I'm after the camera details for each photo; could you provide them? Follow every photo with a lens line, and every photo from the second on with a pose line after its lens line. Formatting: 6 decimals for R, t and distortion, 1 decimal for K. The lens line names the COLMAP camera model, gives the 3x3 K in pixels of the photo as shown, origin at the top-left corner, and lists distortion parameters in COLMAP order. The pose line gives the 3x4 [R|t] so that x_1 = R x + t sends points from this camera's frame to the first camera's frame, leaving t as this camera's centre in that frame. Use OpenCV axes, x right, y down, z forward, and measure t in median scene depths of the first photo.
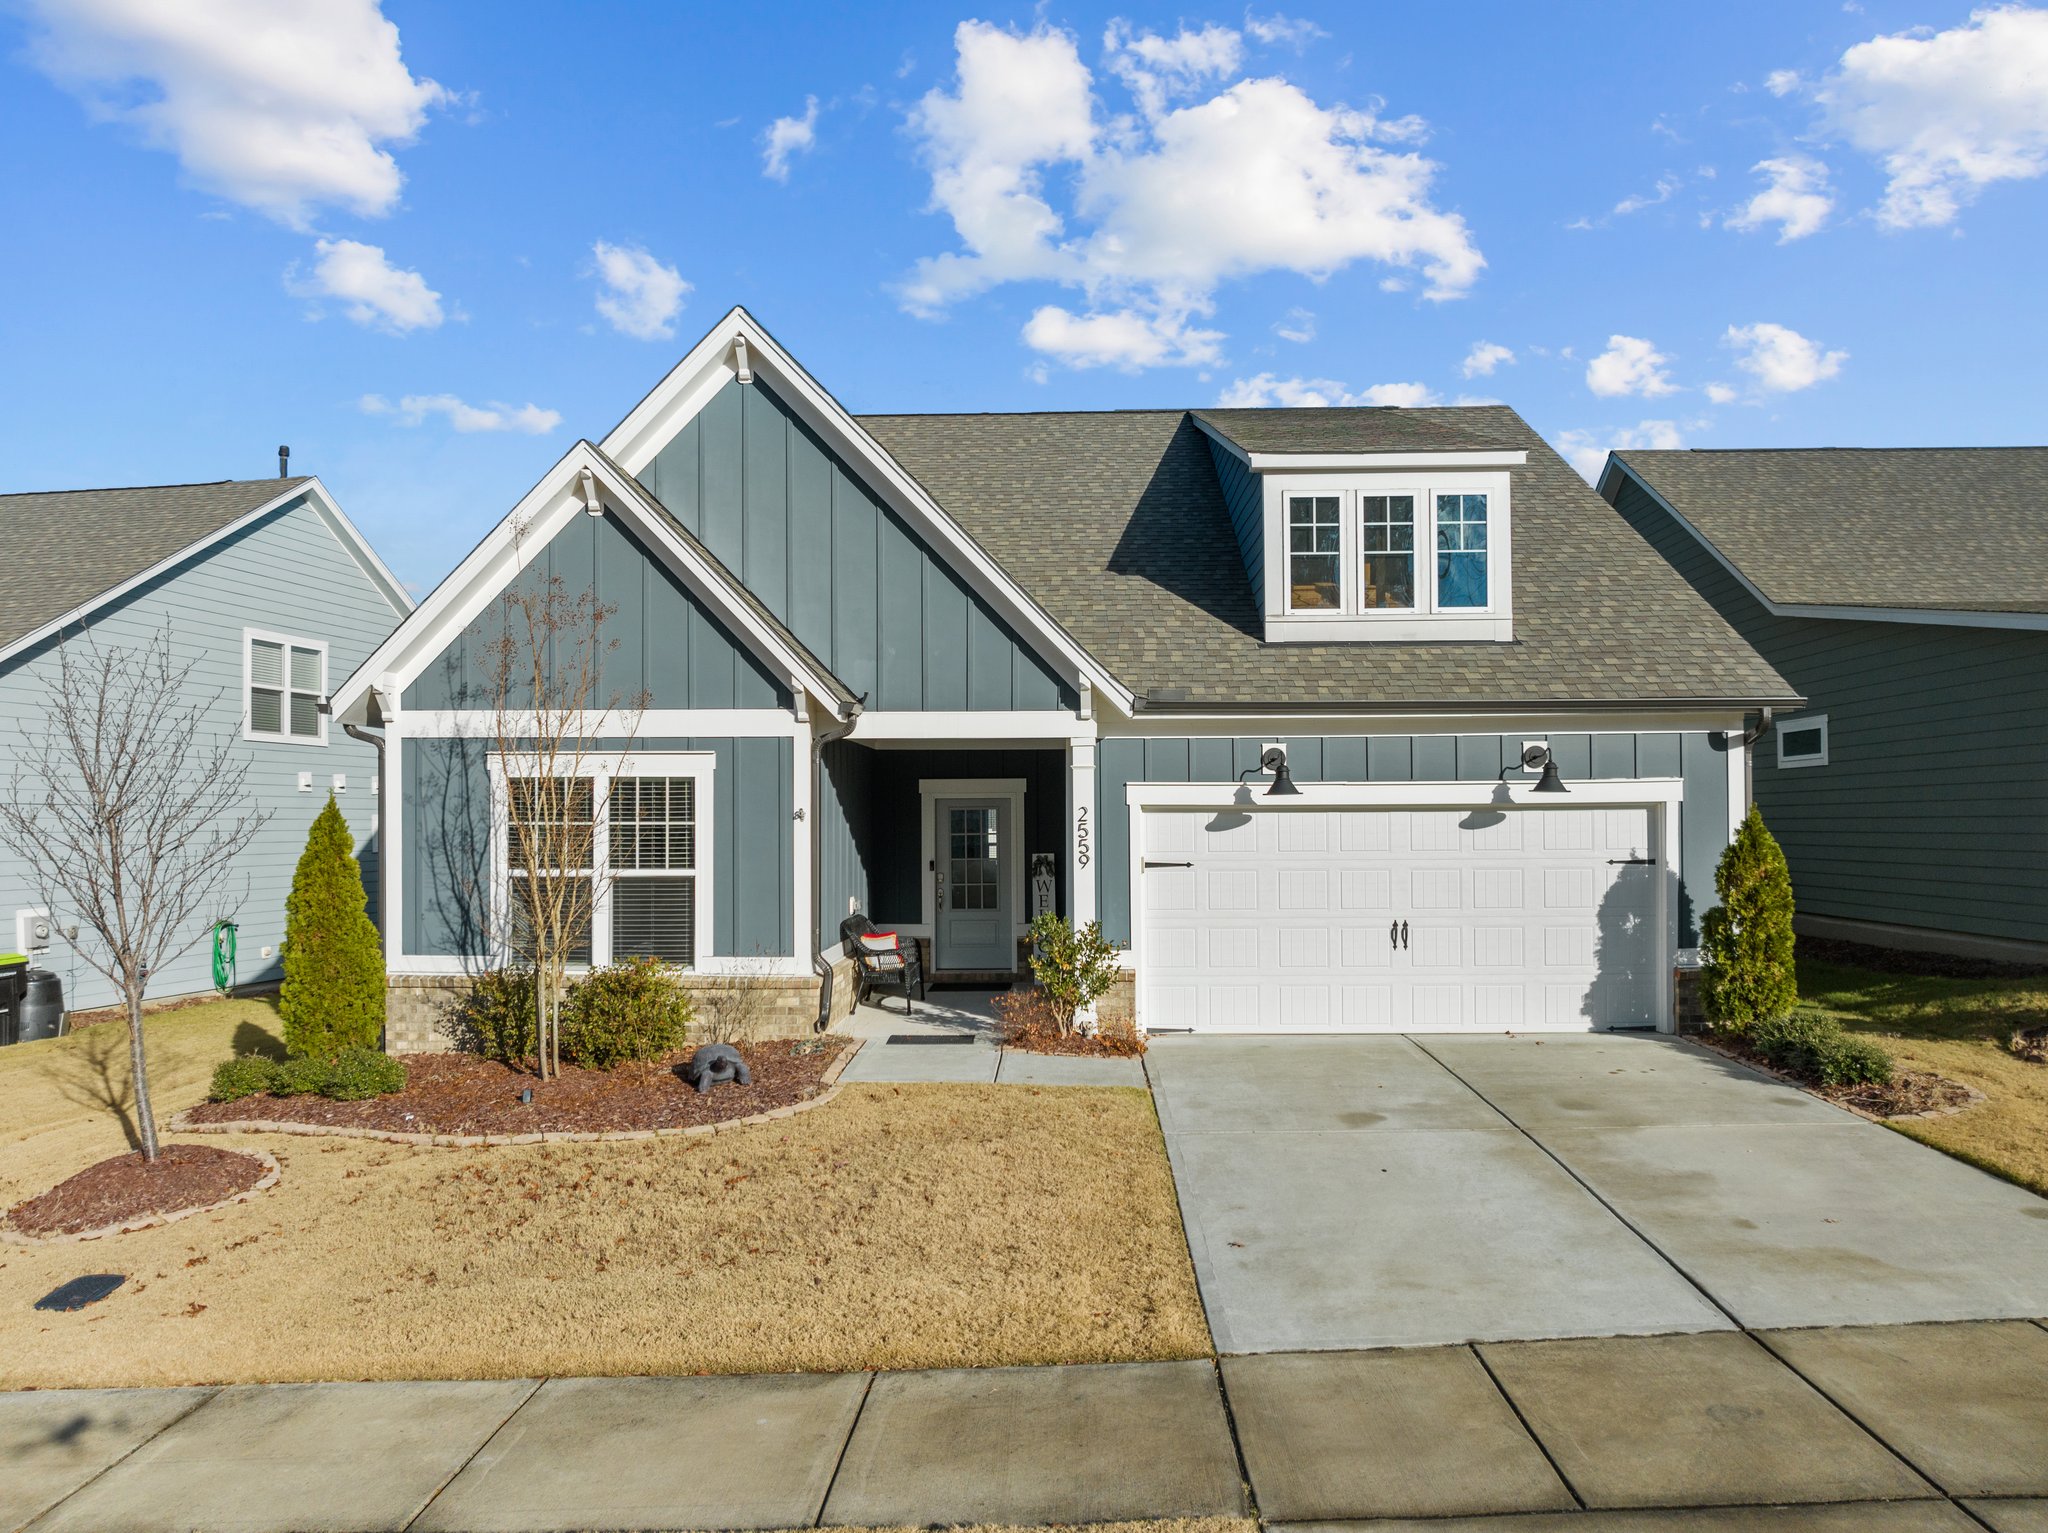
lens RADIAL K [[1470.4, 0, 1018.6], [0, 1470.4, 819.8], [0, 0, 1]] dist [-0.044327, -0.001330]
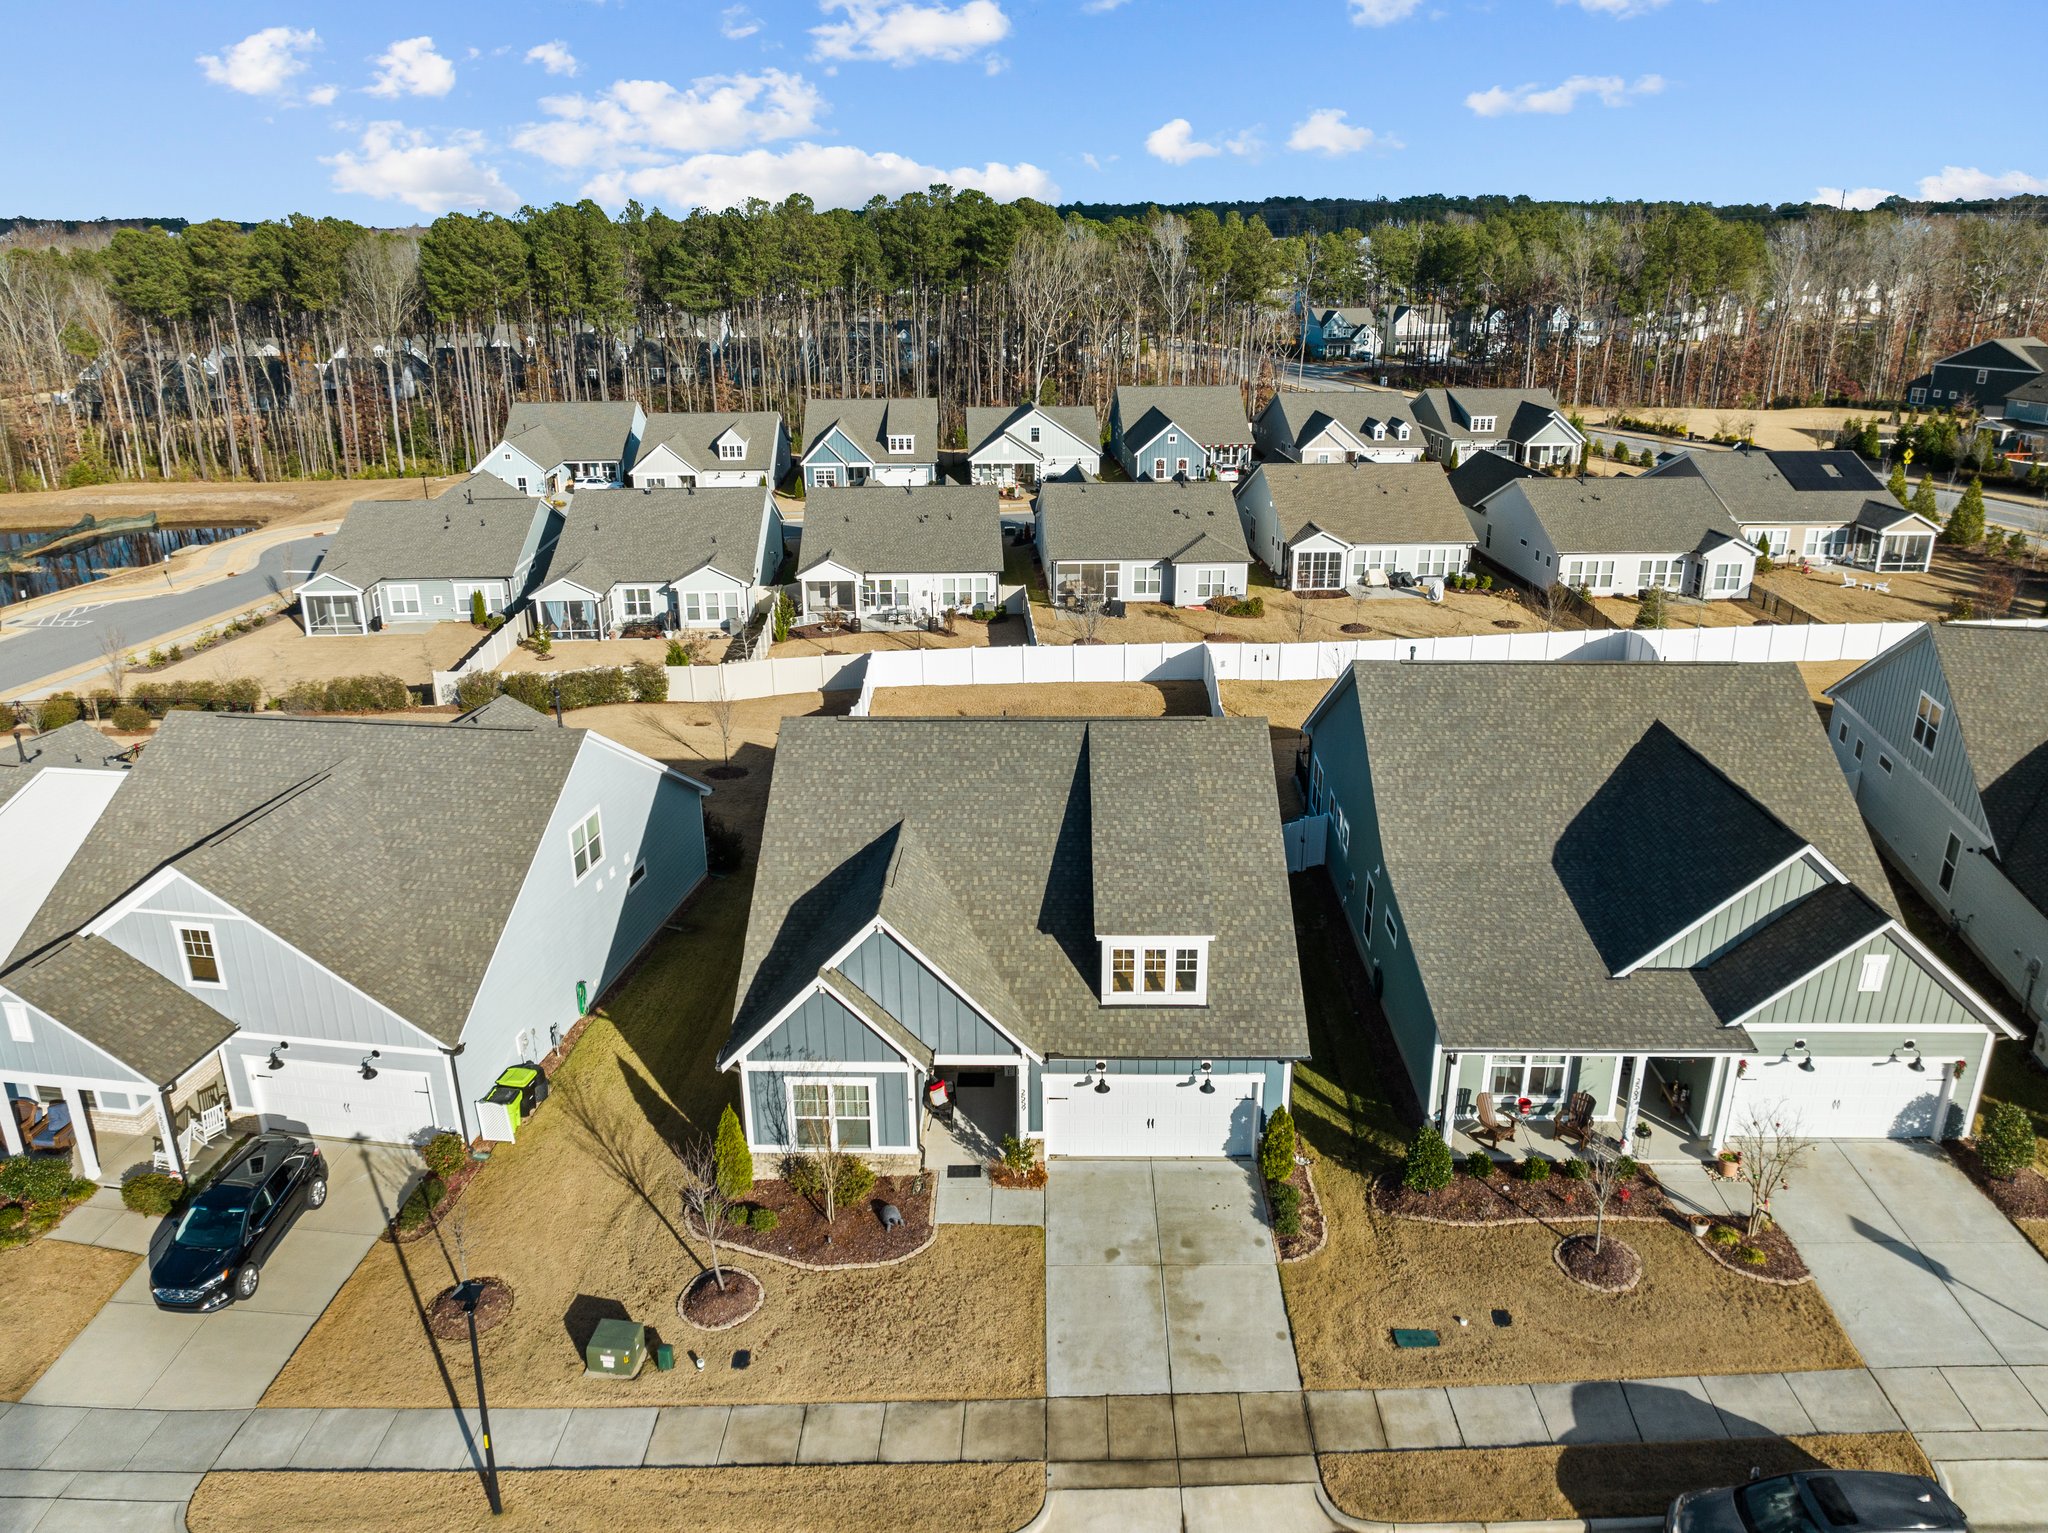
lens RADIAL K [[1467.7, 0, 1024.0], [0, 1467.7, 766.5], [0, 0, 1]] dist [-0.035509, -0.009990]
pose [[0.999795, -0.009355, 0.017936, 0.005543], [0.002405, 0.935329, 0.353772, -1.408387], [-0.020086, -0.353657, 0.935160, -1.142442]]
